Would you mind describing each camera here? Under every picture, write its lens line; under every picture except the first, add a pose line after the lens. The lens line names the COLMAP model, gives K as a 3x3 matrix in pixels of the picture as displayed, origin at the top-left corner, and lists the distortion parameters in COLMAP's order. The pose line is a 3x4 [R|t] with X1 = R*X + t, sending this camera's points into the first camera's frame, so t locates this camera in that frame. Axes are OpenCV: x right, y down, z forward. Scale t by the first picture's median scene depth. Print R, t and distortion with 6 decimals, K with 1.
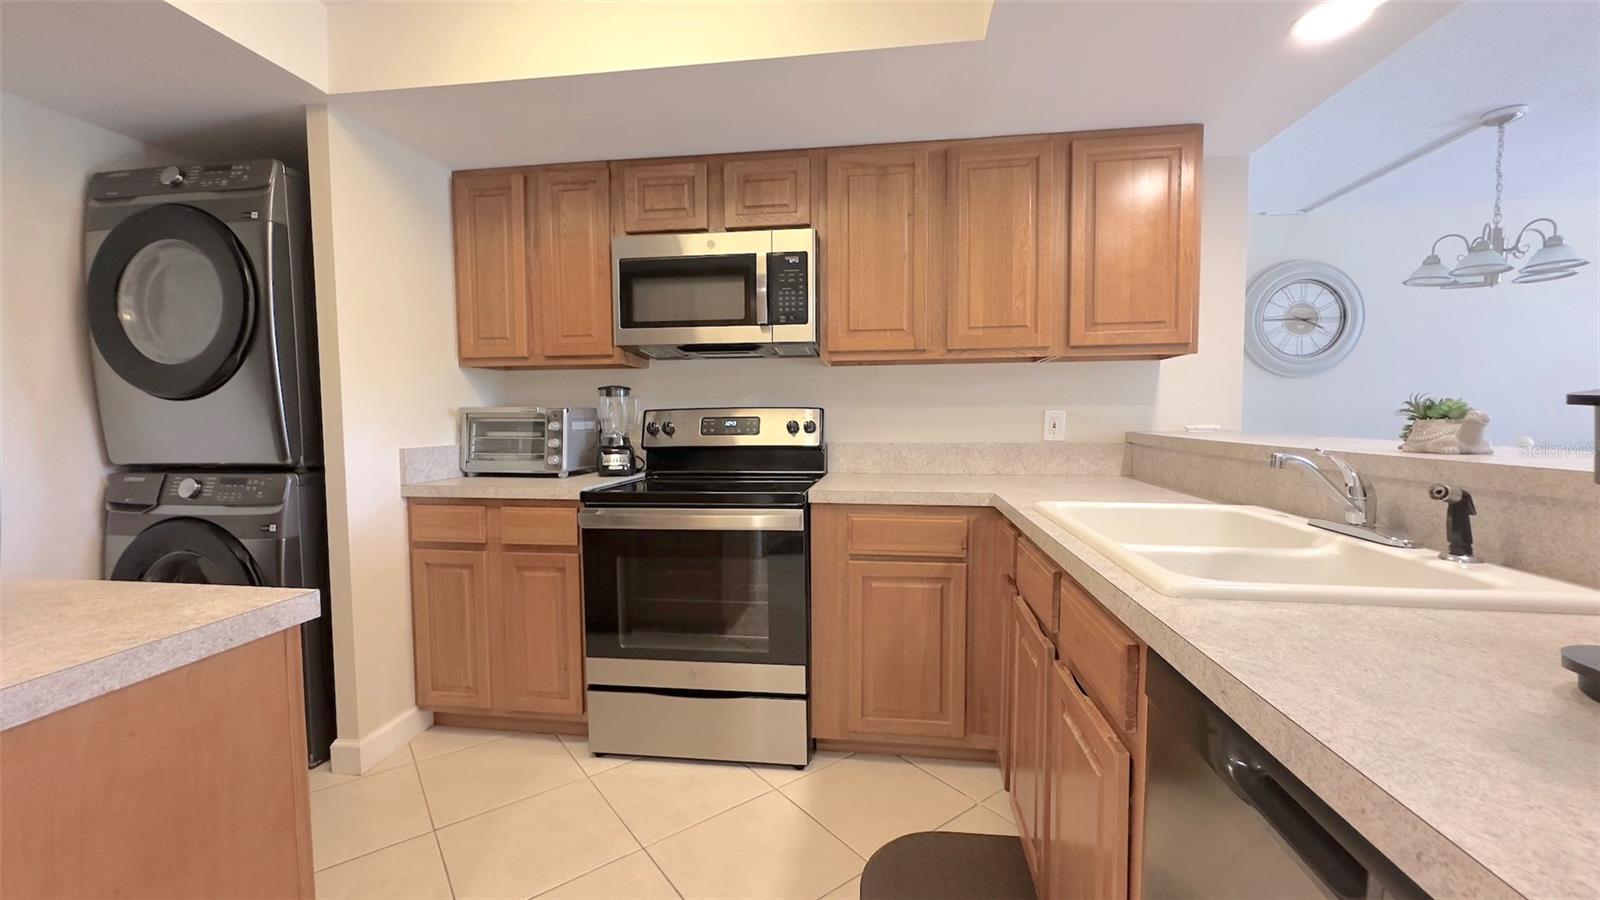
lens RADIAL K [[642.2, 0, 802.3], [0, 642.2, 451.9], [0, 0, 1]] dist [-0.001906, 0.000548]
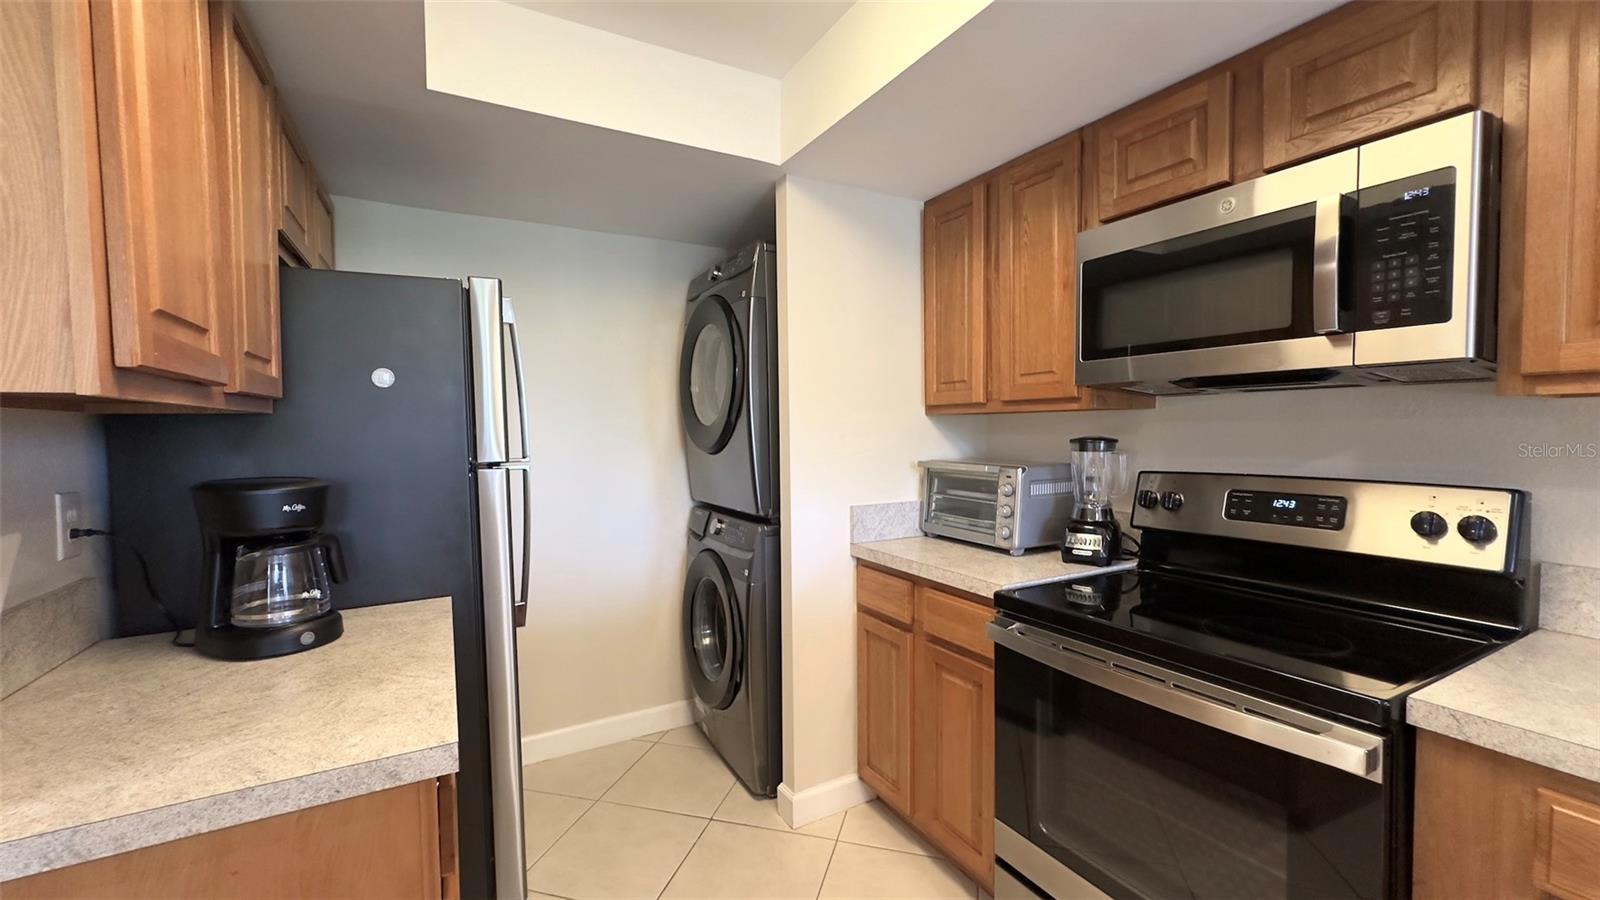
lens RADIAL K [[642.2, 0, 802.3], [0, 642.2, 451.9], [0, 0, 1]] dist [-0.001906, 0.000548]
pose [[0.605300, 0.030046, -0.795430, 0.093150], [-0.040788, 0.999145, 0.006702, -0.085455], [0.794952, 0.028387, 0.606008, 0.335191]]
